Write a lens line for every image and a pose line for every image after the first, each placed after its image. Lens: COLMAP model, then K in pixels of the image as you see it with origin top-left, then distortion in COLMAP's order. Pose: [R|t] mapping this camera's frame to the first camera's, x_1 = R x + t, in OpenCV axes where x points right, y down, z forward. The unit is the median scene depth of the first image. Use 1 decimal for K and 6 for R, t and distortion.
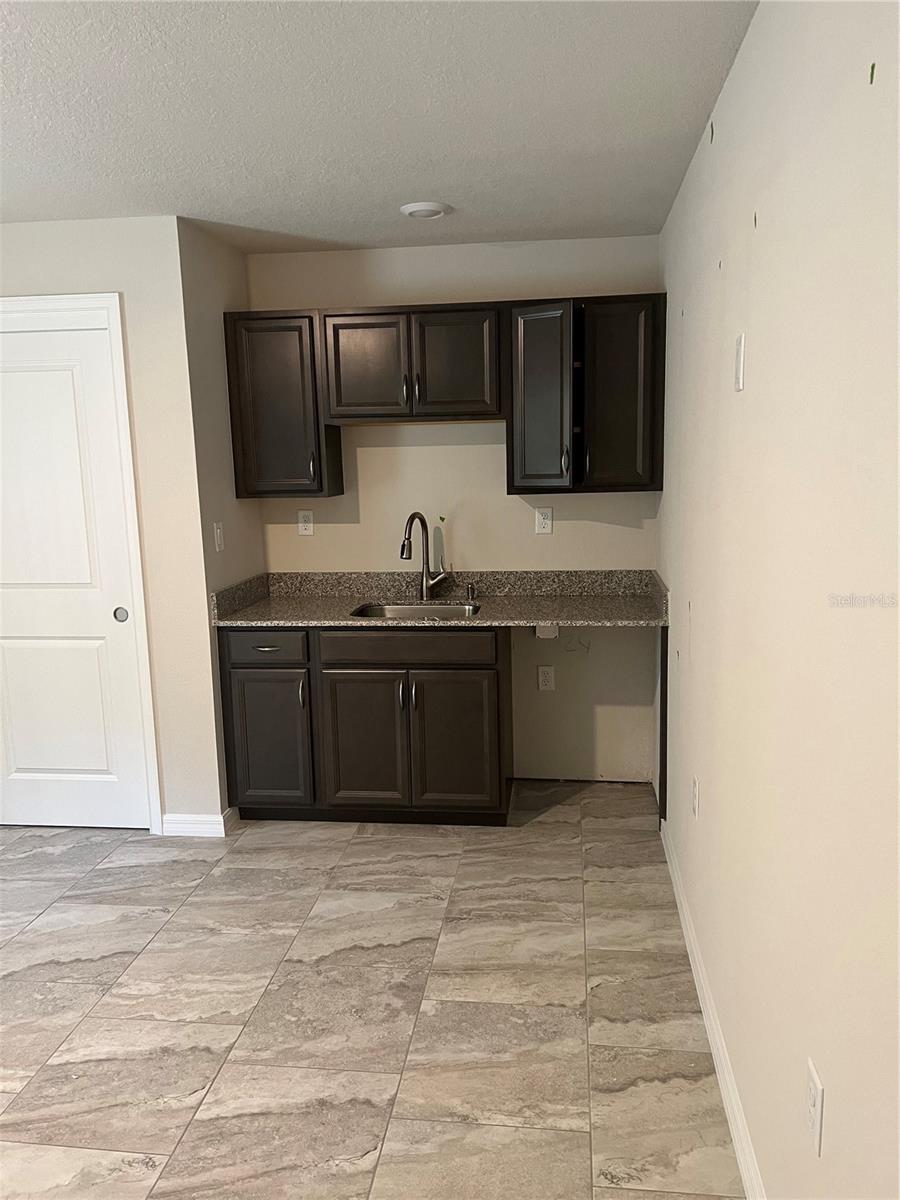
lens RADIAL K [[897.1, 0, 454.9], [0, 897.1, 601.2], [0, 0, 1]] dist [0.061478, -0.069528]
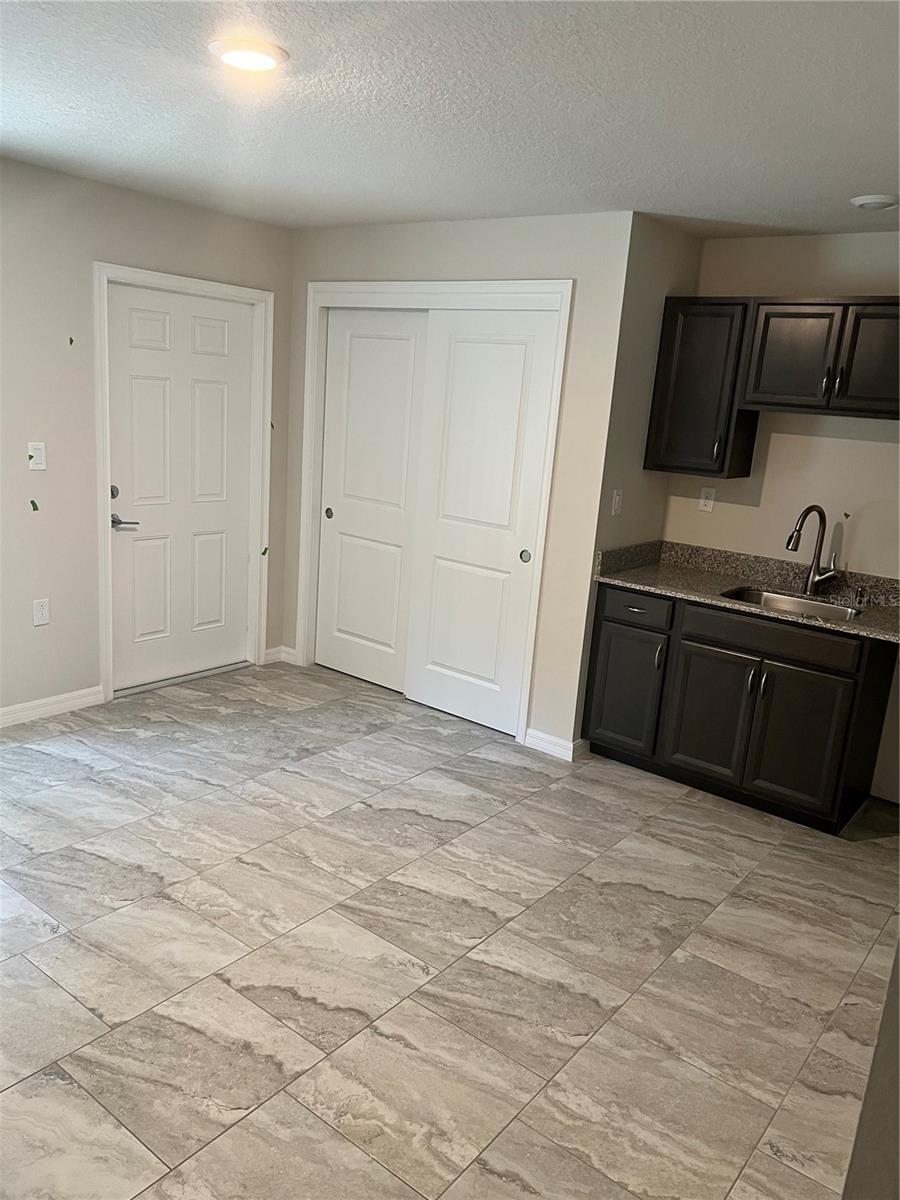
lens RADIAL K [[897.1, 0, 447.3], [0, 897.1, 607.7], [0, 0, 1]] dist [0.061478, -0.069528]
pose [[0.853905, 0.207274, -0.477372, 0.128396], [-0.176315, 0.978240, 0.109364, -0.031424], [0.489652, -0.009219, 0.871869, -0.081453]]
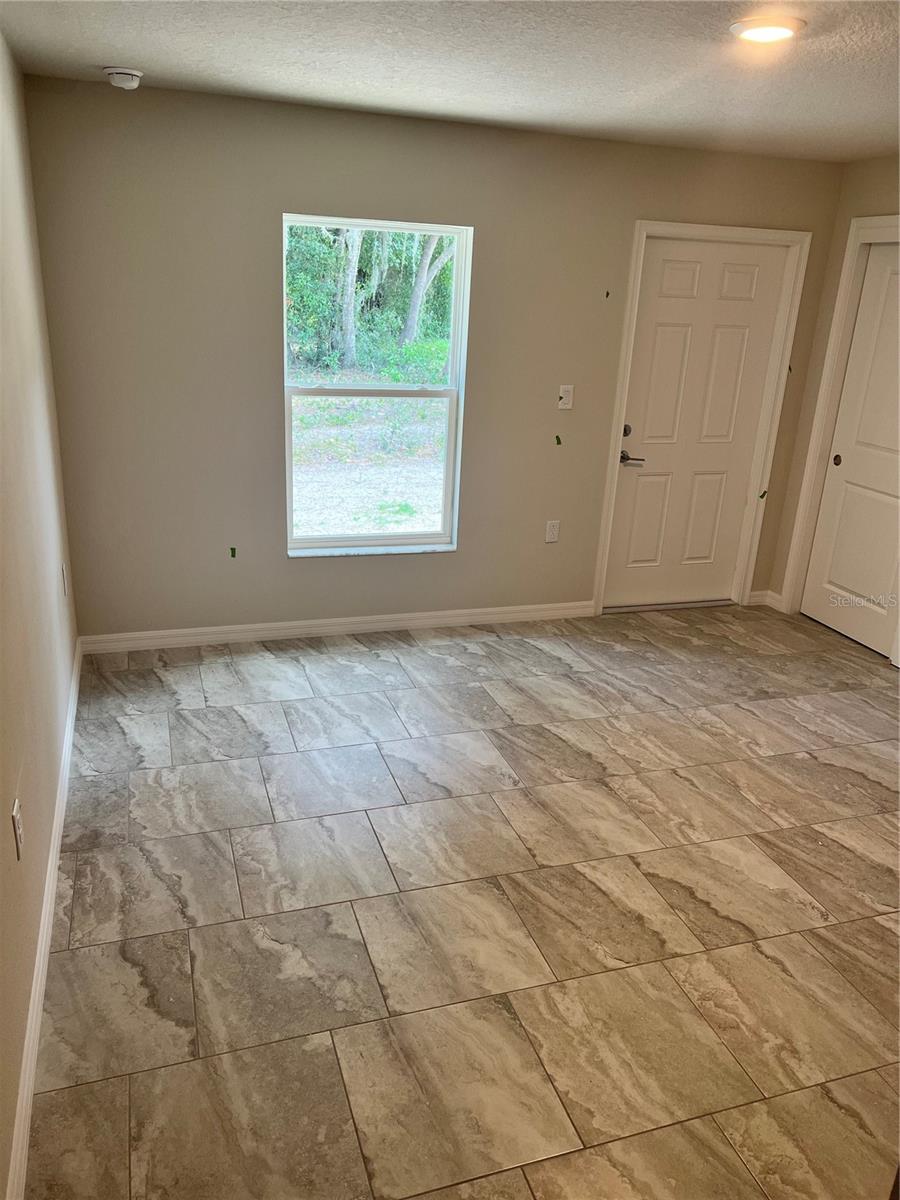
lens RADIAL K [[897.1, 0, 445.0], [0, 897.1, 594.2], [0, 0, 1]] dist [0.061478, -0.069528]
pose [[0.427667, 0.334943, -0.839592, 0.242237], [-0.200277, 0.940843, 0.273319, -0.057970], [0.881470, 0.051262, 0.469449, -0.101606]]
